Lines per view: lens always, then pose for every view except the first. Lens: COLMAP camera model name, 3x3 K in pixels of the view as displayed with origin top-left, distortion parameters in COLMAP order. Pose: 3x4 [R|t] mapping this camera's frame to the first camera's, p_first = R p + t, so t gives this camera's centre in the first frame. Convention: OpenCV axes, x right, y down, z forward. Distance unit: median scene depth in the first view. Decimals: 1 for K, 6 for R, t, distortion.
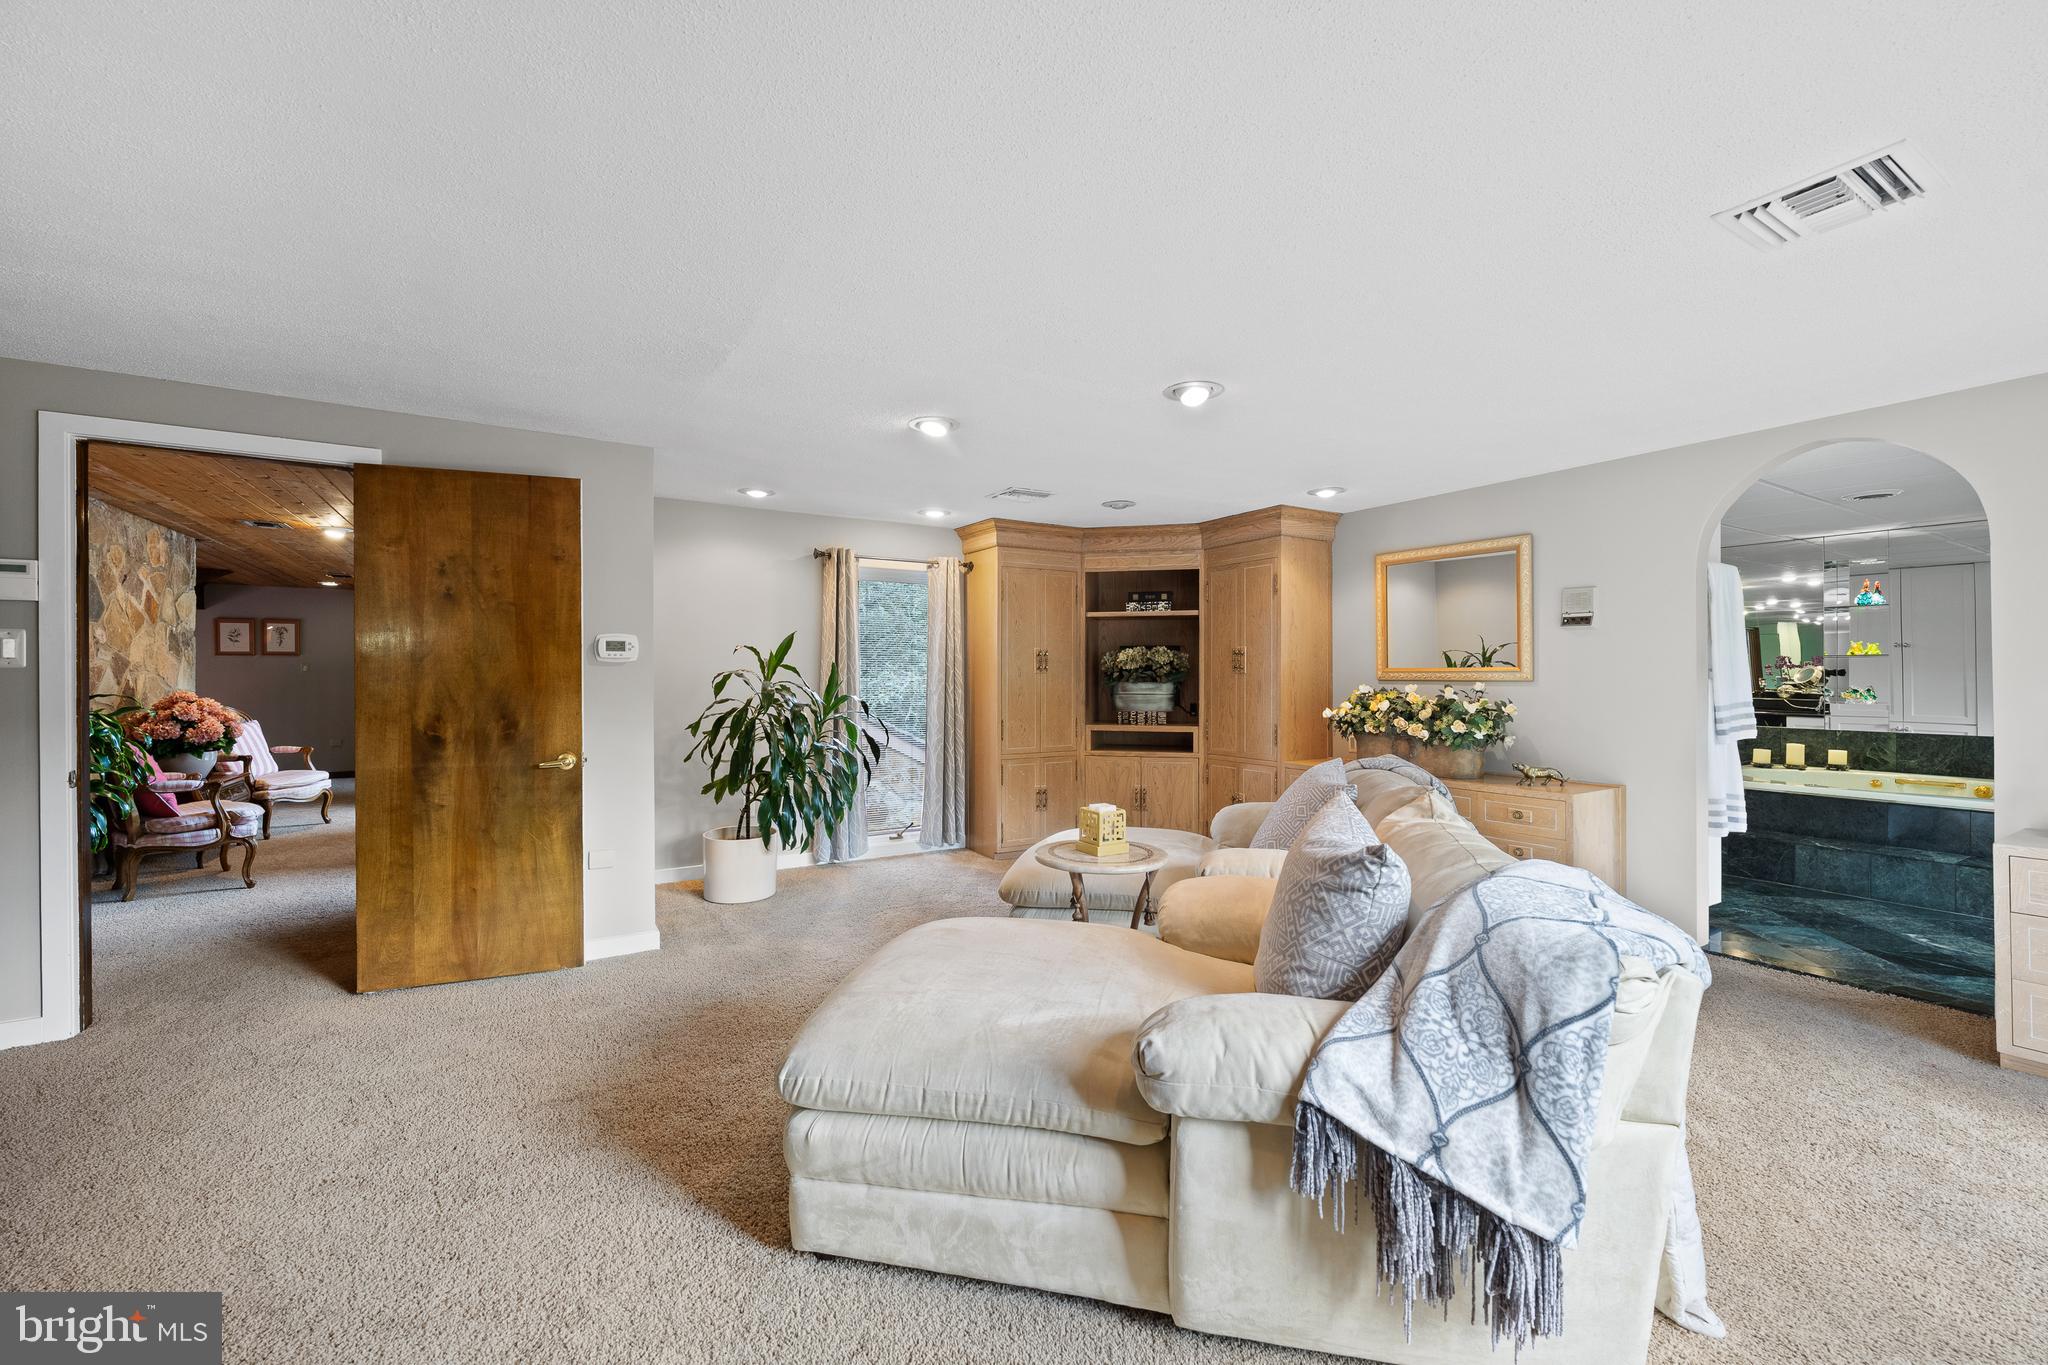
lens RADIAL K [[824.5, 0, 1029.4], [0, 824.5, 683.0], [0, 0, 1]] dist [-0.002573, -0.000201]
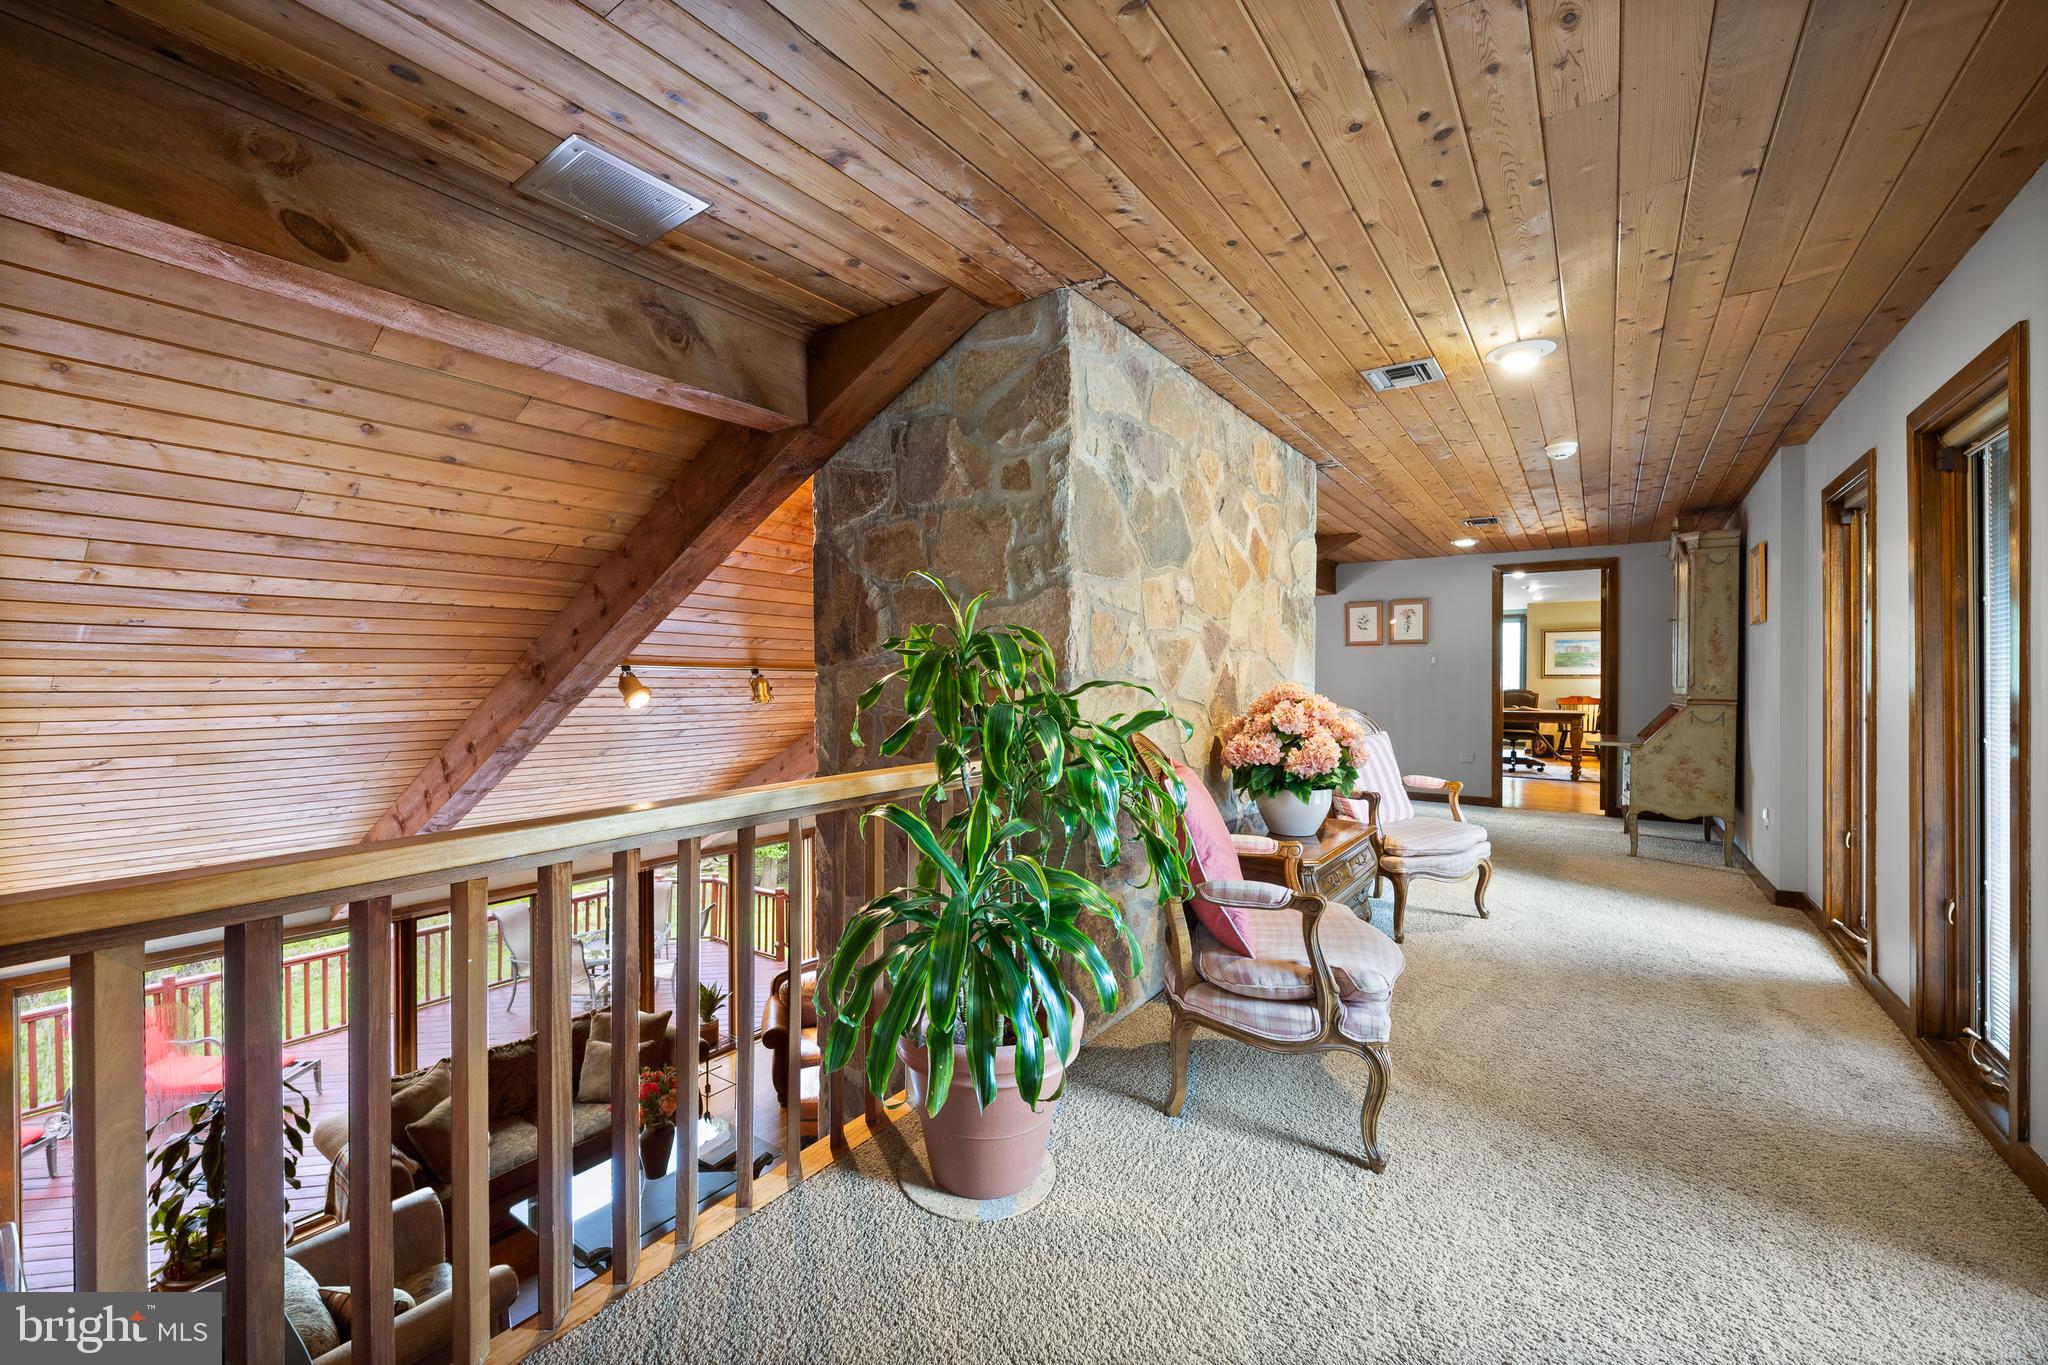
lens RADIAL K [[824.5, 0, 1030.5], [0, 824.5, 677.2], [0, 0, 1]] dist [-0.002573, -0.000201]
pose [[0.402323, -0.003163, -0.915492, -0.531194], [-0.007270, 0.999951, -0.006650, 0.010592], [0.915469, 0.009331, 0.402280, 0.560035]]
